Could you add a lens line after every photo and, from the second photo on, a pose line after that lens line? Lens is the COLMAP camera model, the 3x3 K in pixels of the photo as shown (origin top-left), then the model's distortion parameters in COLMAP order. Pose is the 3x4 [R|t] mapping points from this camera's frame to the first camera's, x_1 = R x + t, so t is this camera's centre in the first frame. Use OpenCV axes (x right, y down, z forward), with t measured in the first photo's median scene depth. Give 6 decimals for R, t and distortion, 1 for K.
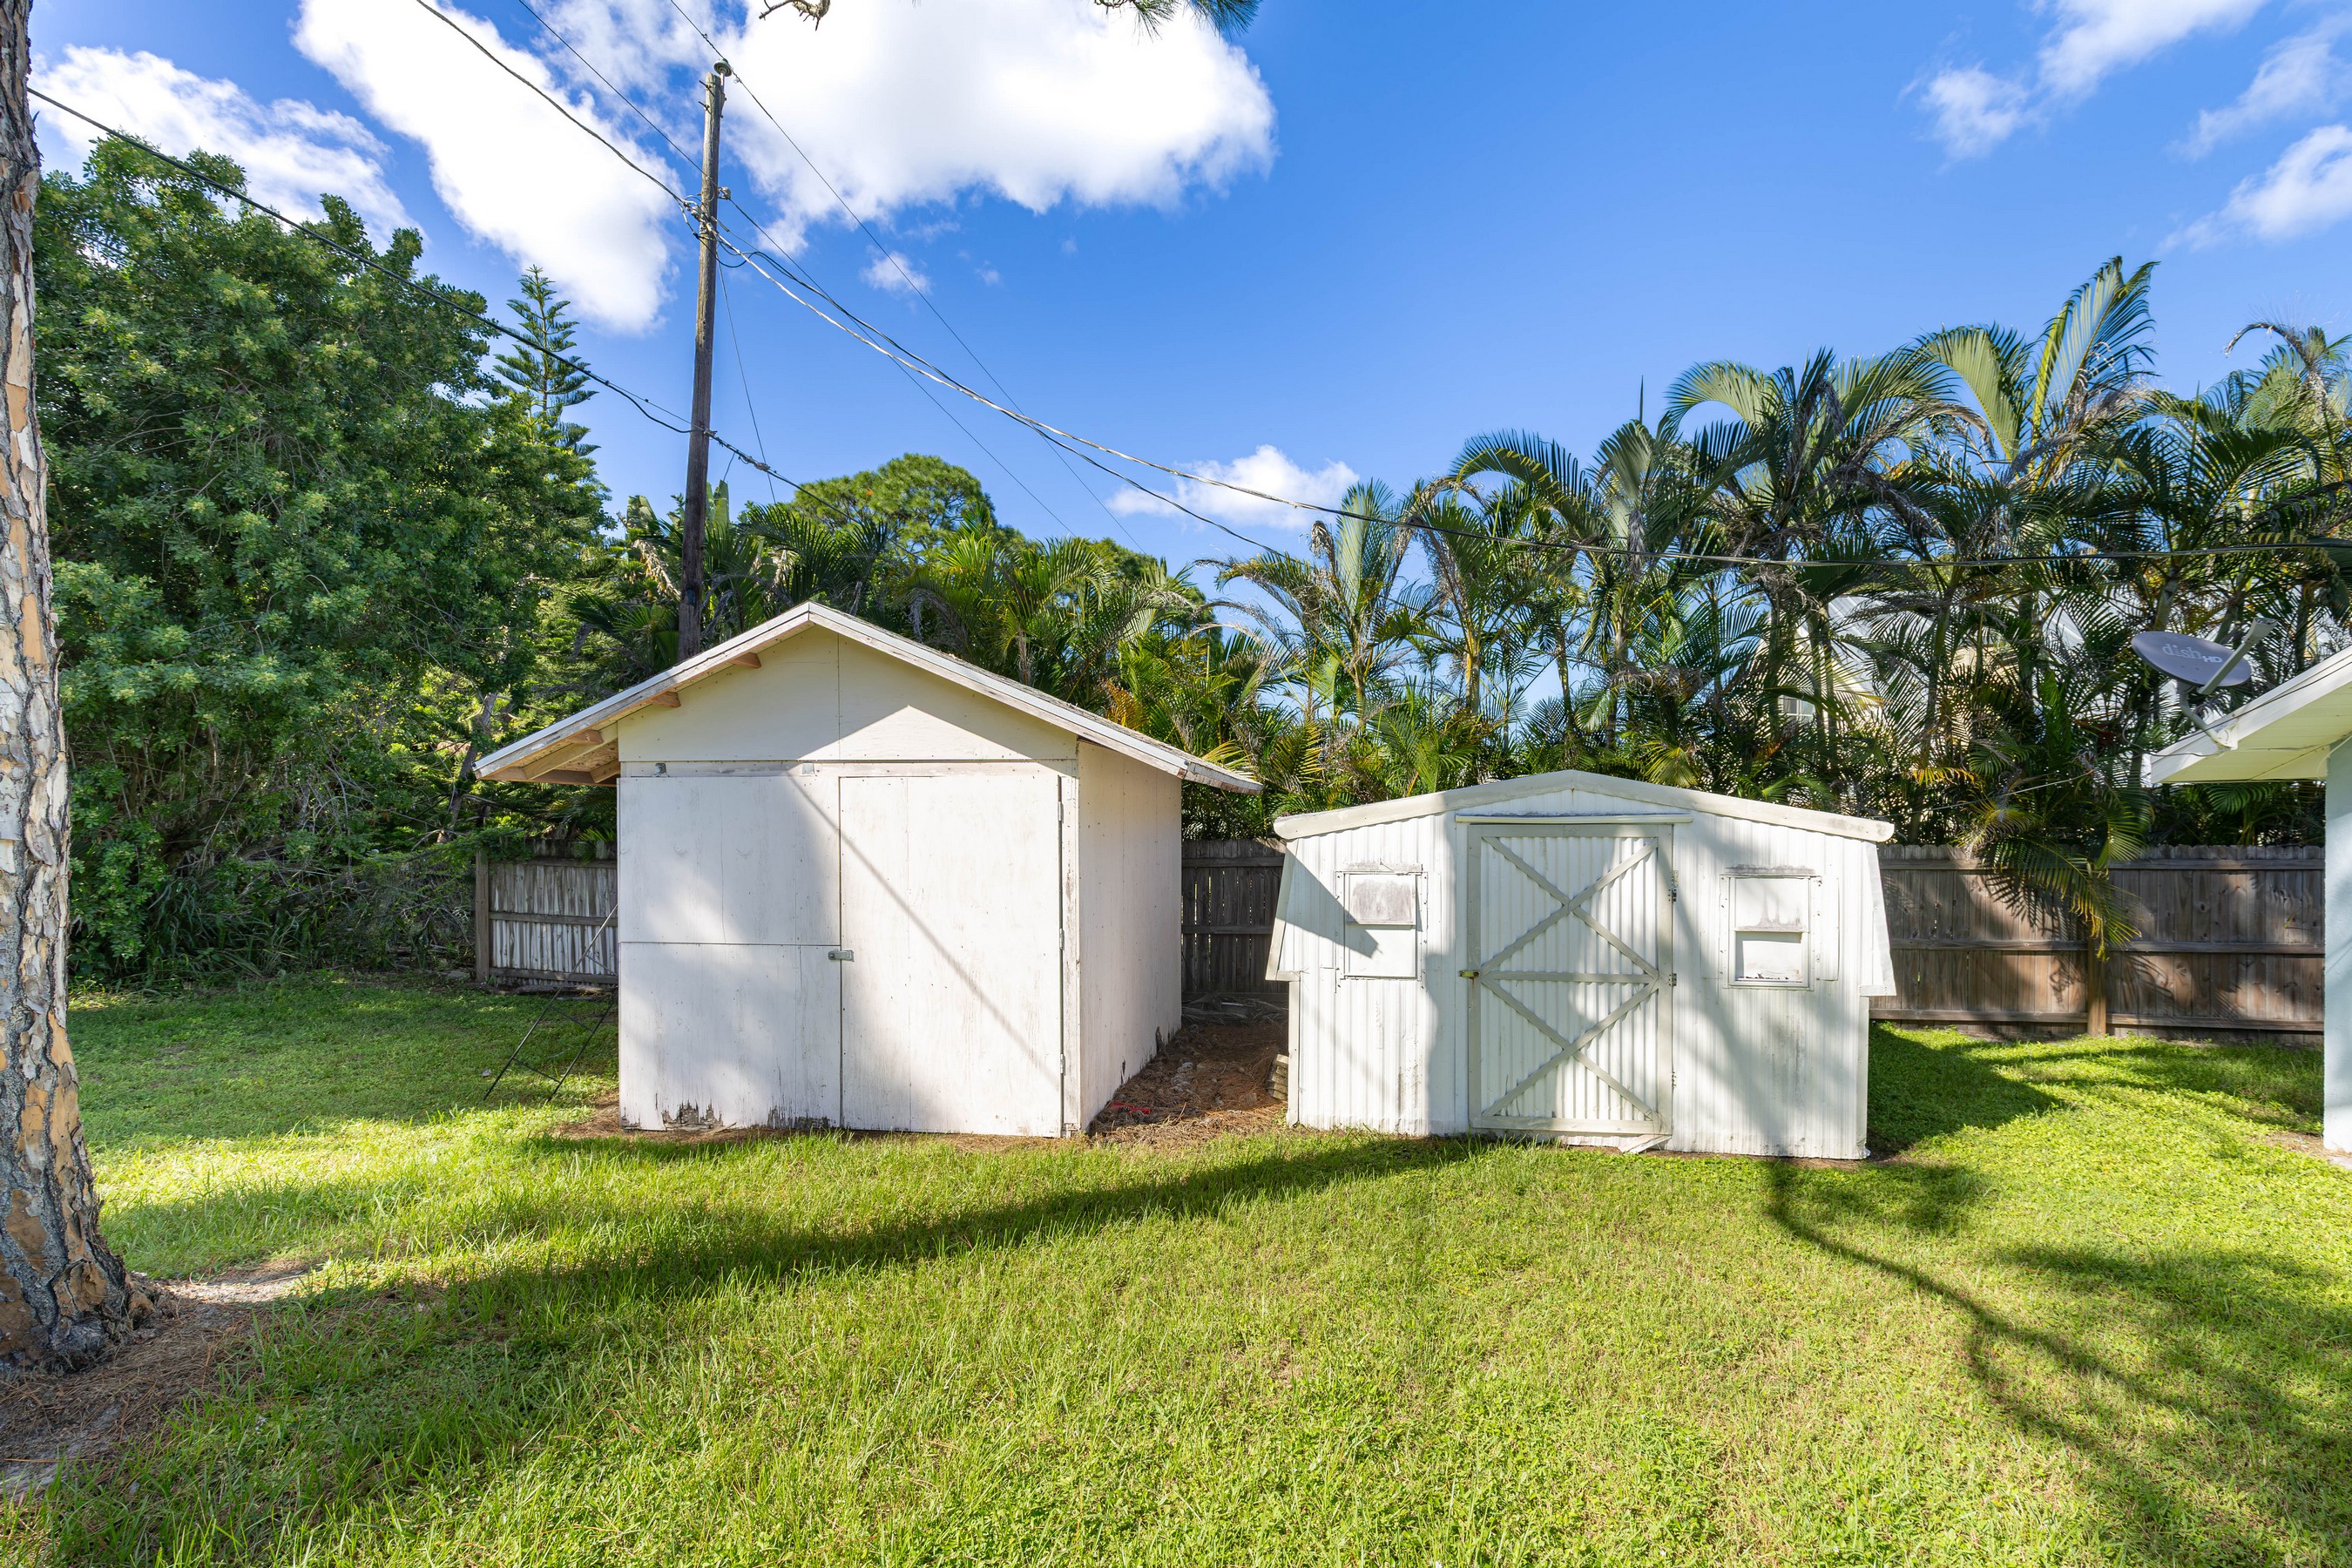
lens RADIAL K [[1055.2, 0, 1177.5], [0, 1055.2, 844.9], [0, 0, 1]] dist [0.002594, 0.000080]
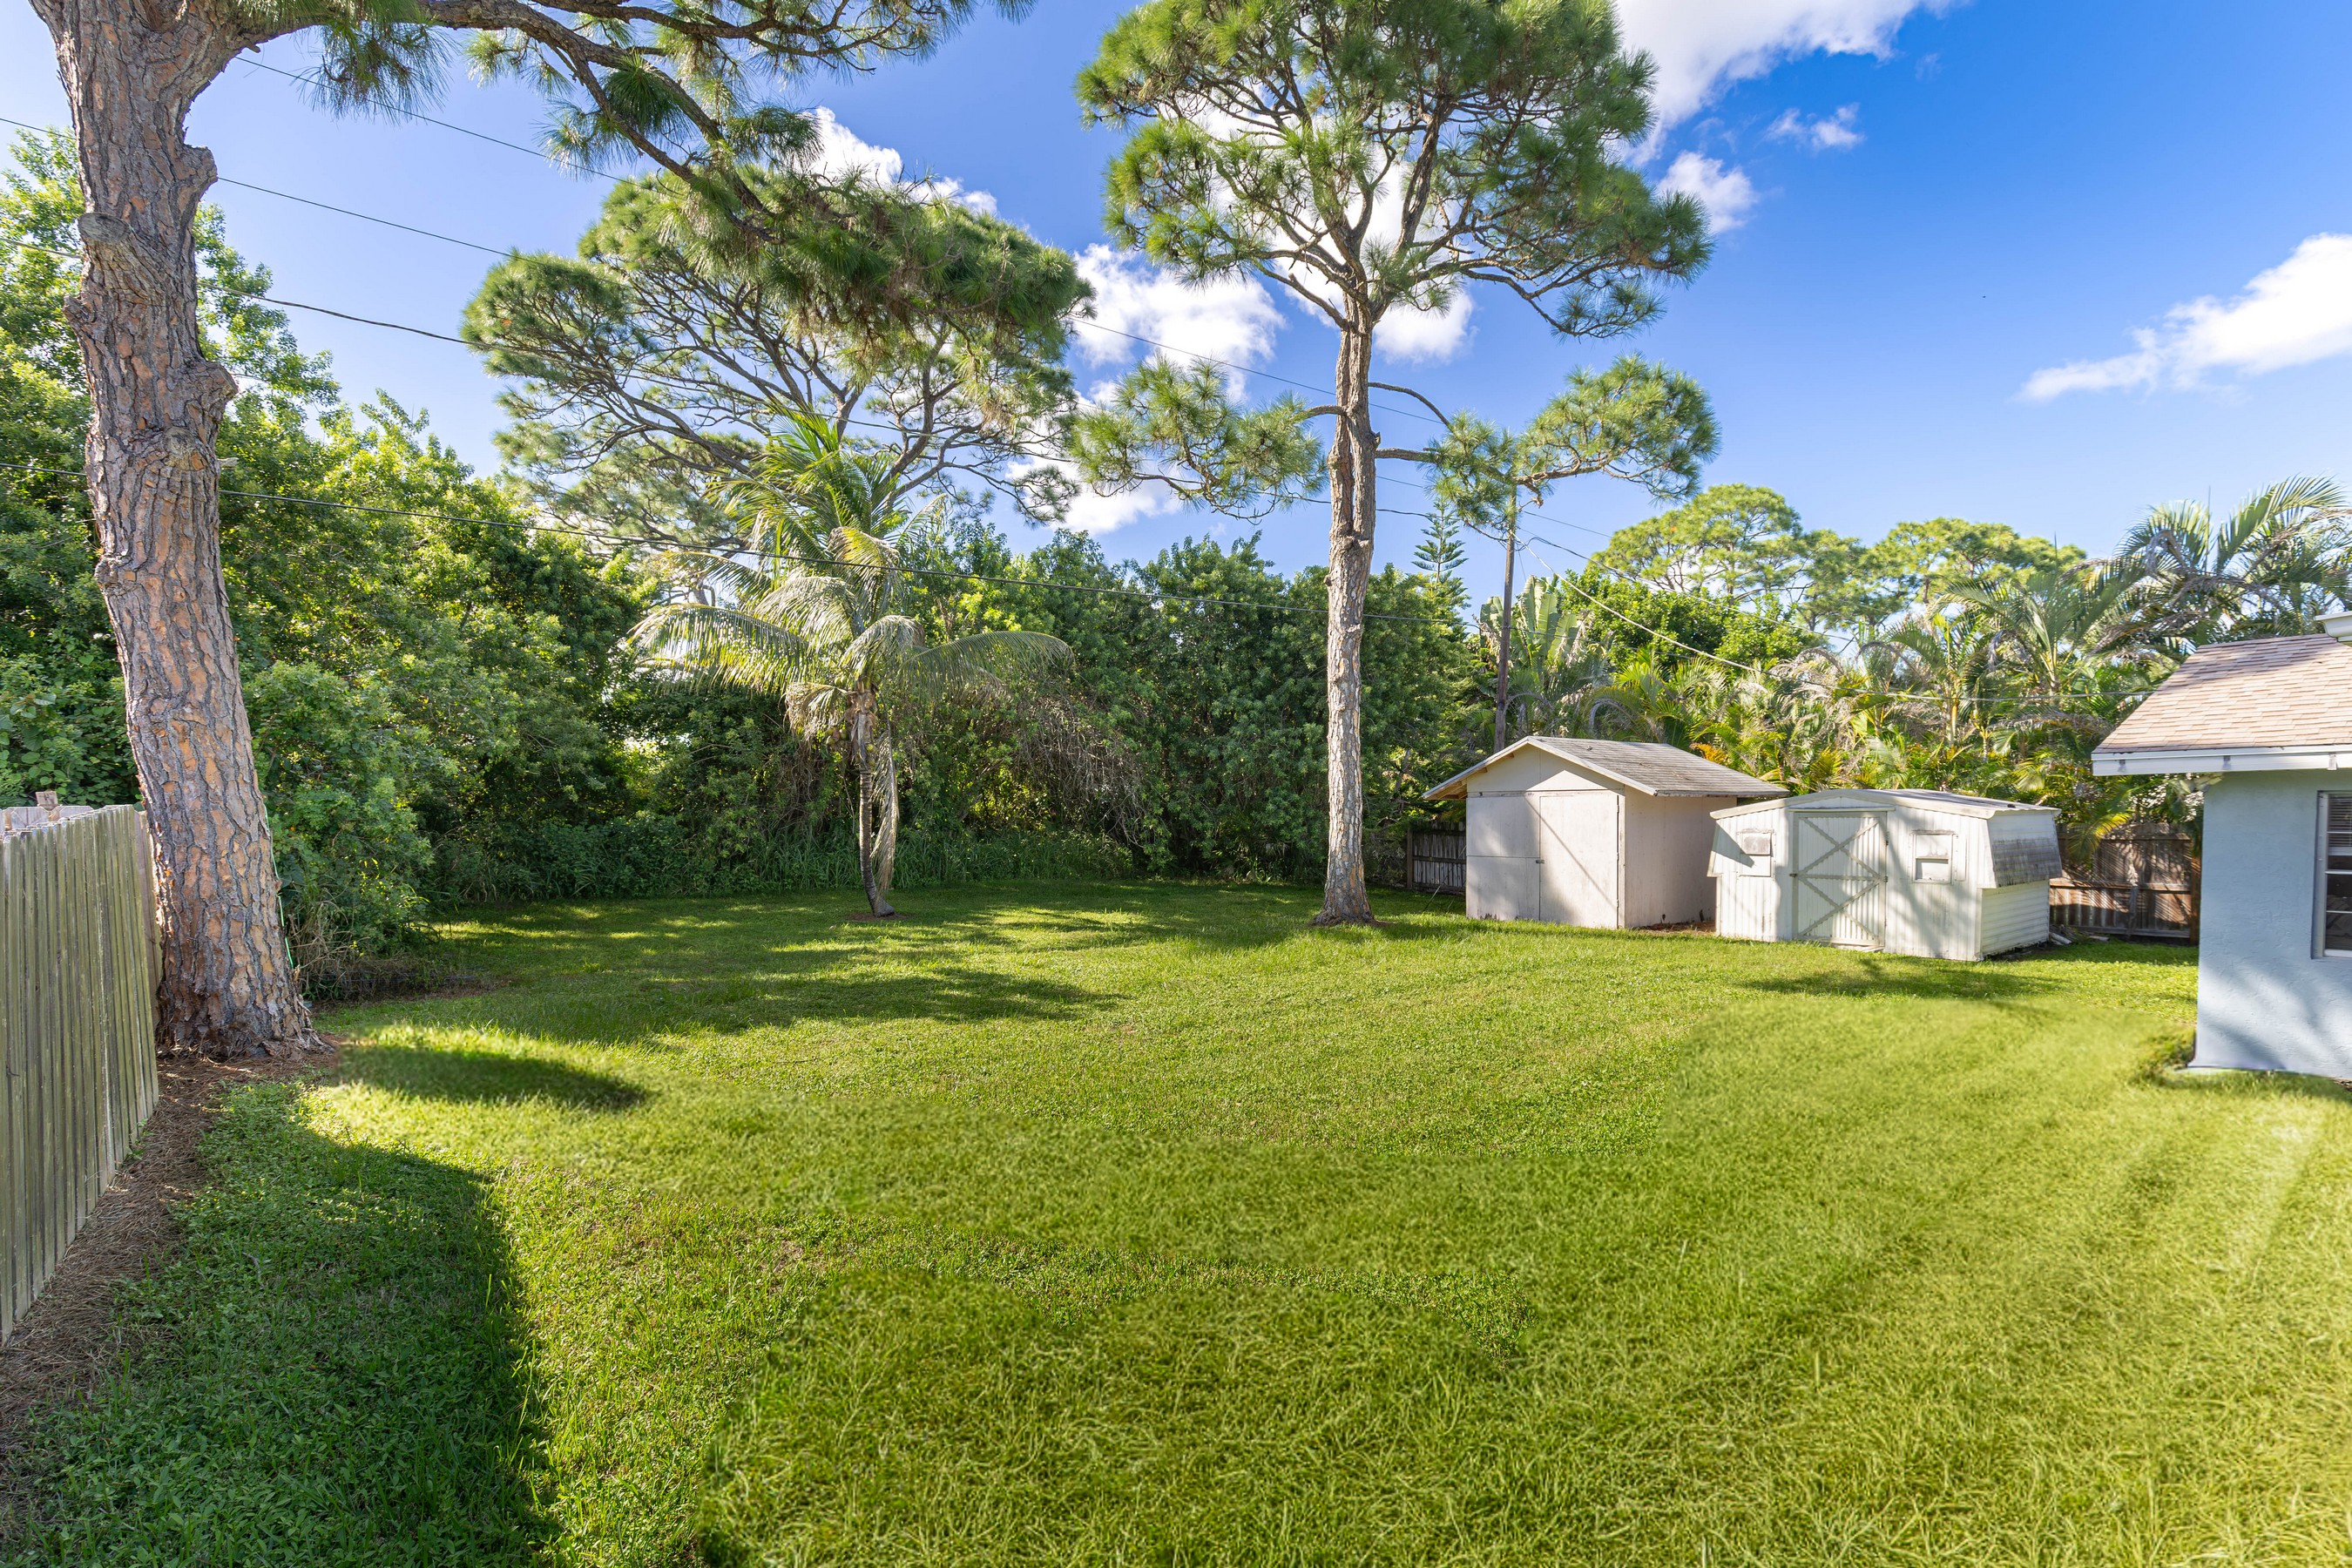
lens RADIAL K [[1055.2, 0, 1177.5], [0, 1055.2, 844.9], [0, 0, 1]] dist [0.002594, 0.000080]
pose [[0.726812, 0.012372, -0.686725, 0.912450], [-0.009850, 0.999923, 0.007589, 0.050849], [0.686766, 0.001249, 0.726878, -1.703535]]
